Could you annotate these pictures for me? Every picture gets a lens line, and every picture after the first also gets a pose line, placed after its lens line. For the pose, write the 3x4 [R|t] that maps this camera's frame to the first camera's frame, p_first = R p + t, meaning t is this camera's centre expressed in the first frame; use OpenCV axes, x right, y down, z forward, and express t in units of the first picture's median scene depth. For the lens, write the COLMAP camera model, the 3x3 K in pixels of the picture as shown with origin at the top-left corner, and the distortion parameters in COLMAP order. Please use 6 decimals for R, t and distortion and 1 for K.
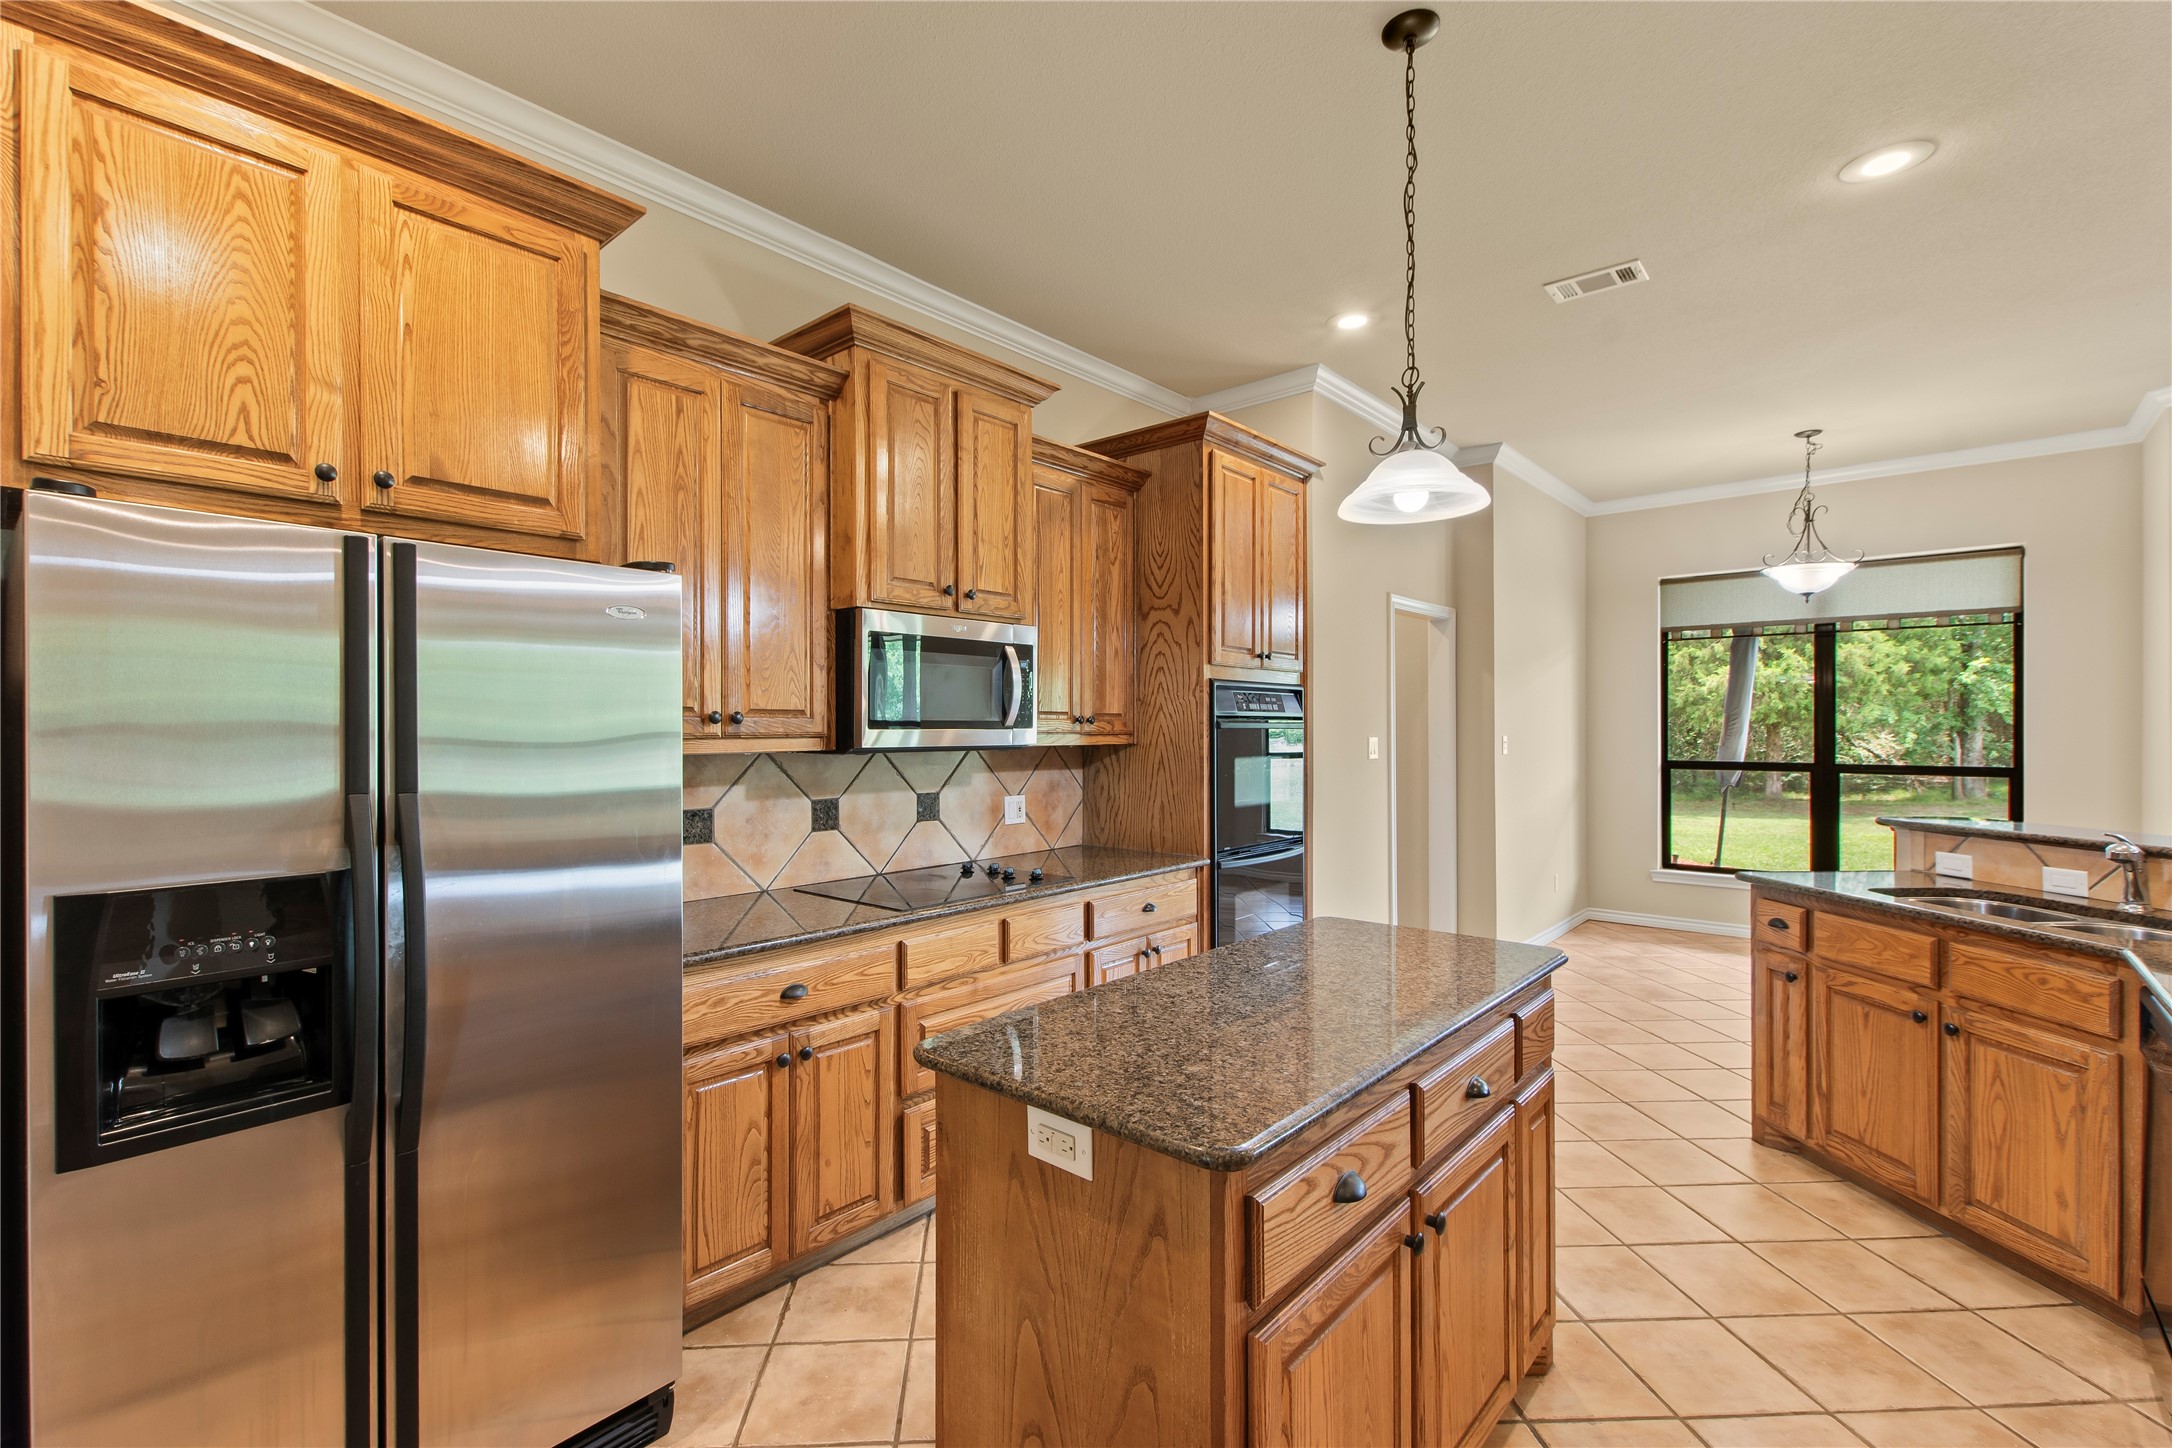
lens RADIAL K [[945.7, 0, 1007.1], [0, 945.7, 722.7], [0, 0, 1]] dist [0.009668, -0.002820]
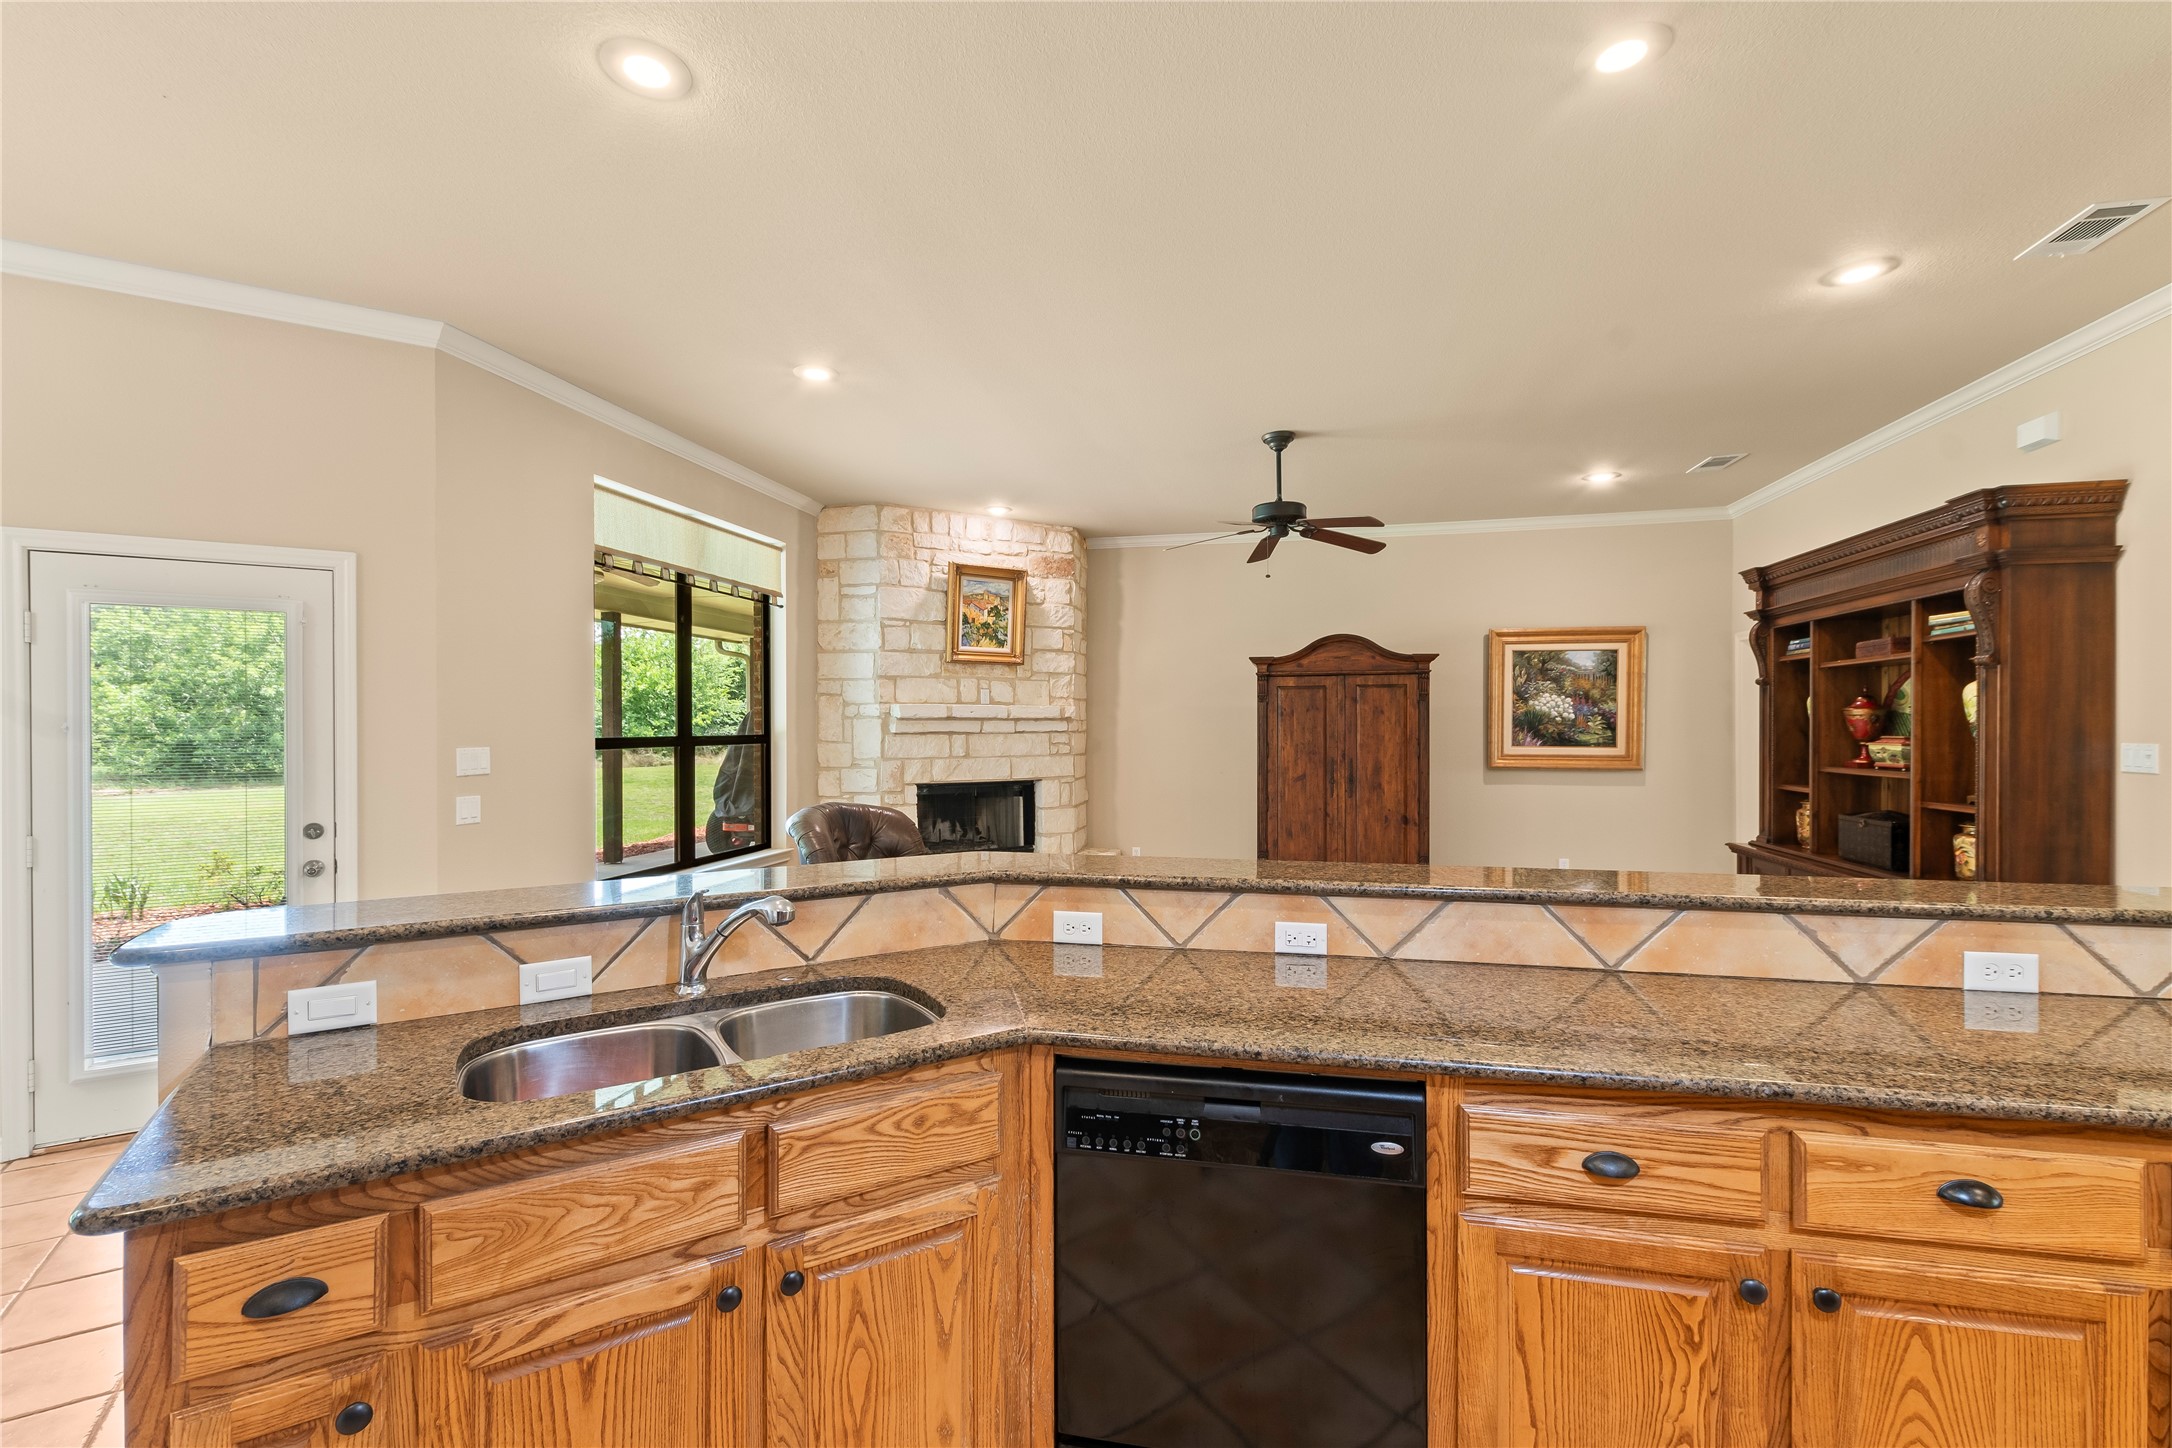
lens RADIAL K [[945.7, 0, 1073.5], [0, 945.7, 724.0], [0, 0, 1]] dist [0.009668, -0.002820]
pose [[-0.525616, 0.009301, 0.850671, 0.307400], [0.002696, 0.999953, -0.009267, 0.001295], [-0.850718, -0.002578, -0.525617, 0.824163]]
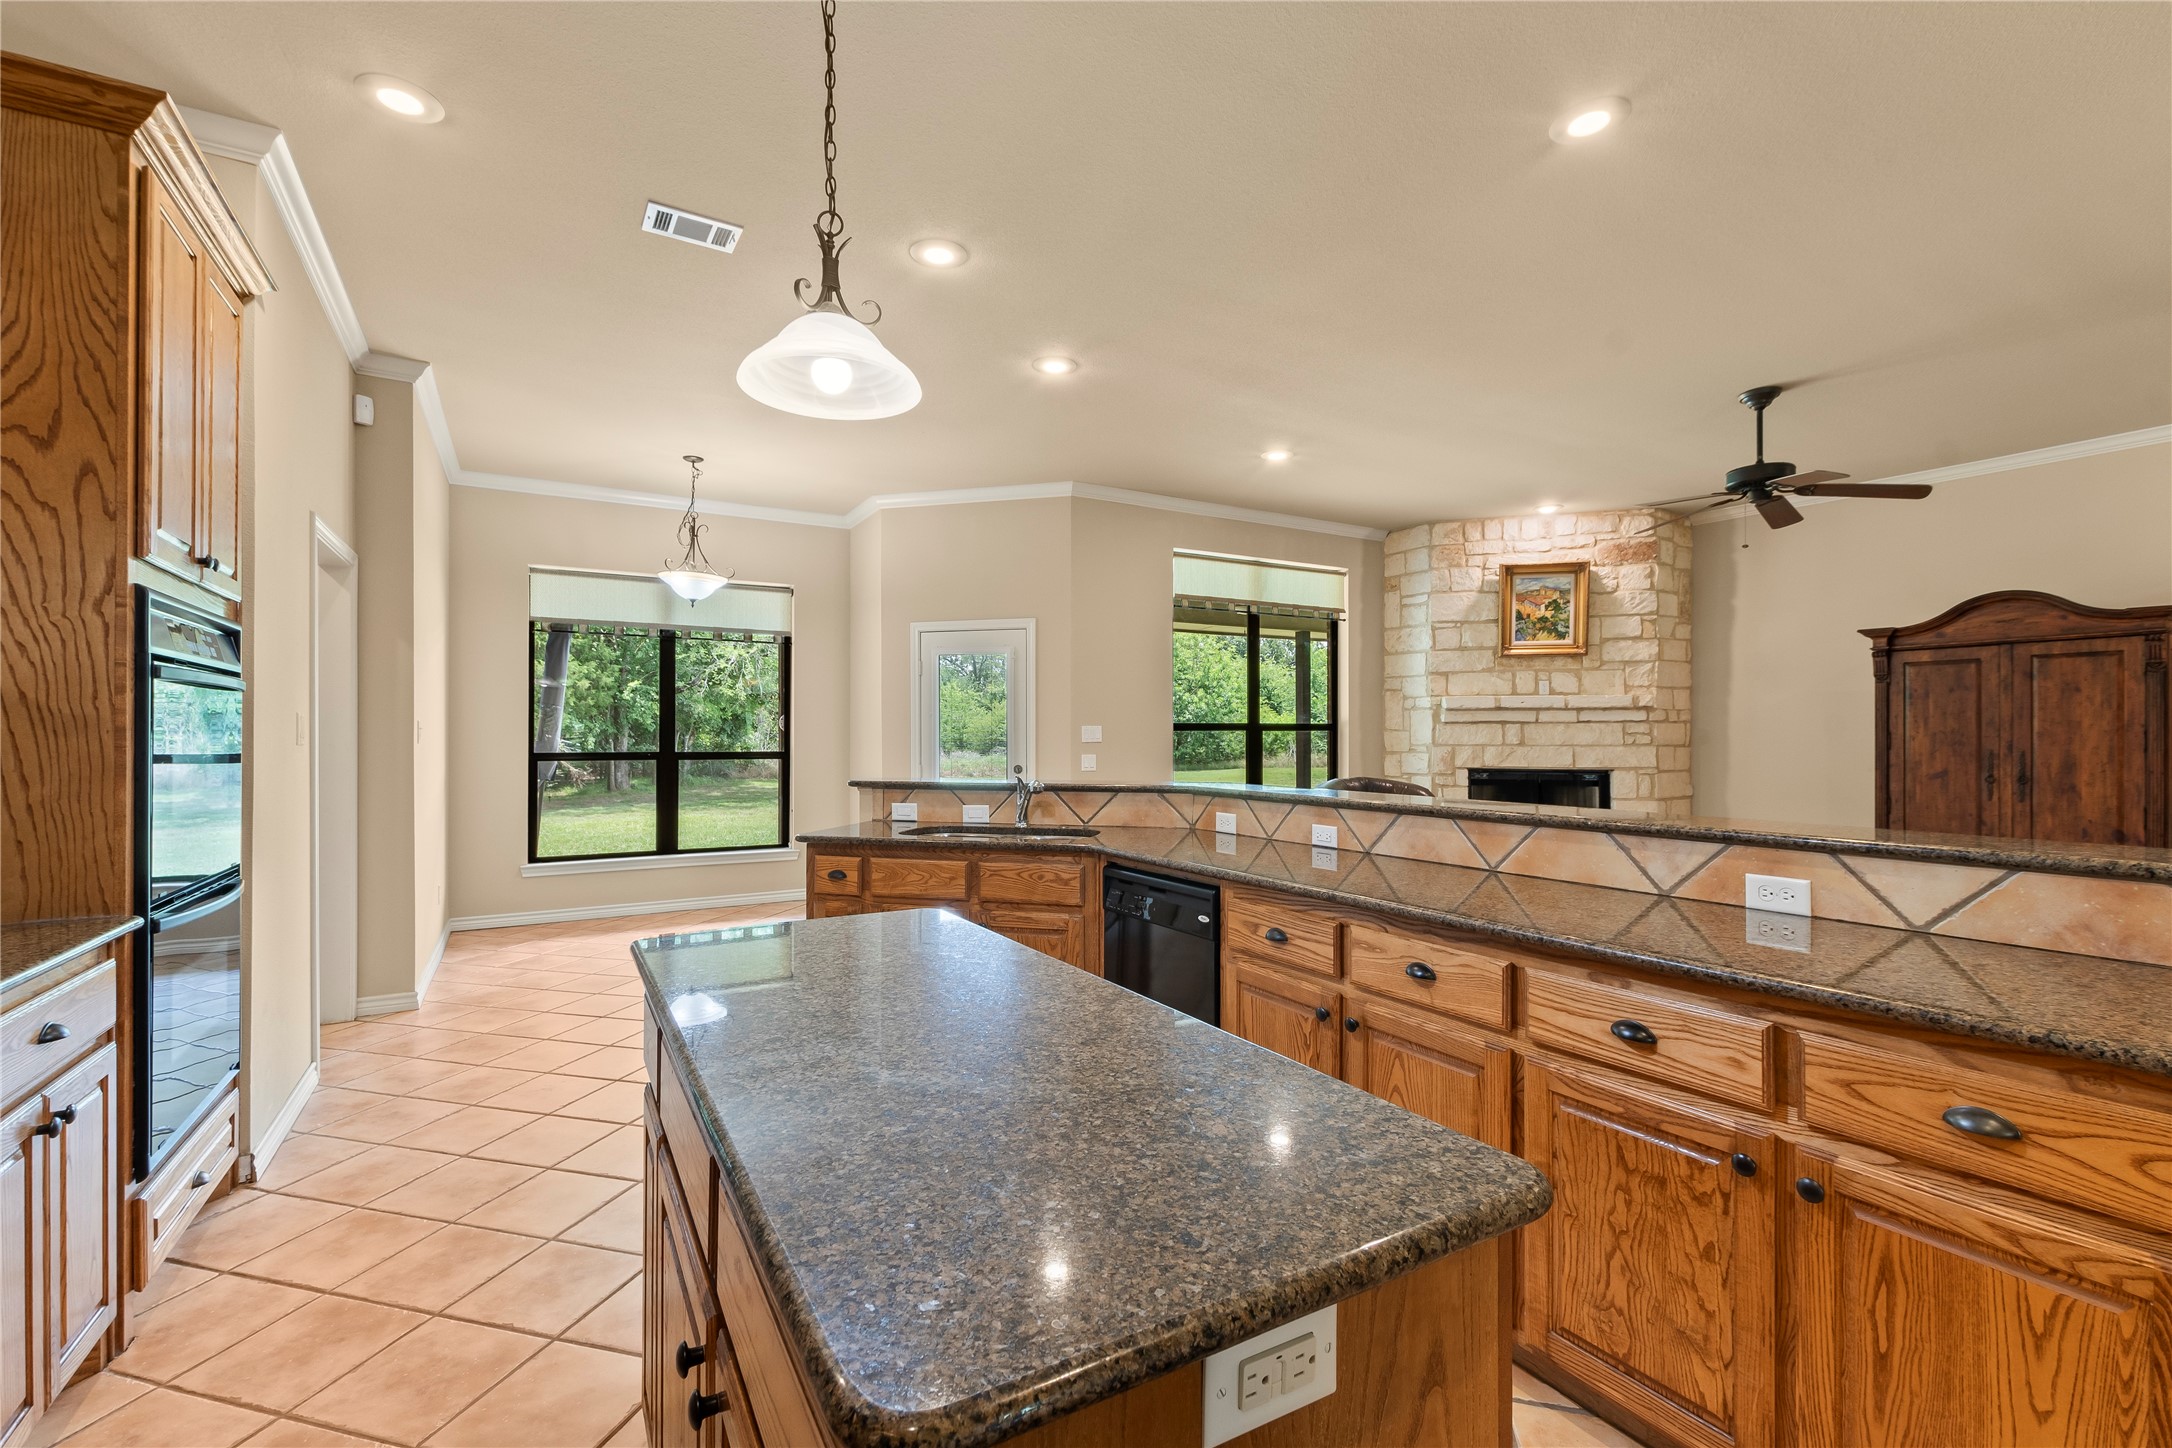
lens RADIAL K [[945.7, 0, 1073.1], [0, 945.7, 729.1], [0, 0, 1]] dist [0.009668, -0.002820]
pose [[0.273378, 0.011768, 0.961835, -0.176535], [-0.005070, 0.999929, -0.010793, 0.042620], [-0.961893, -0.001926, 0.273419, 0.370944]]
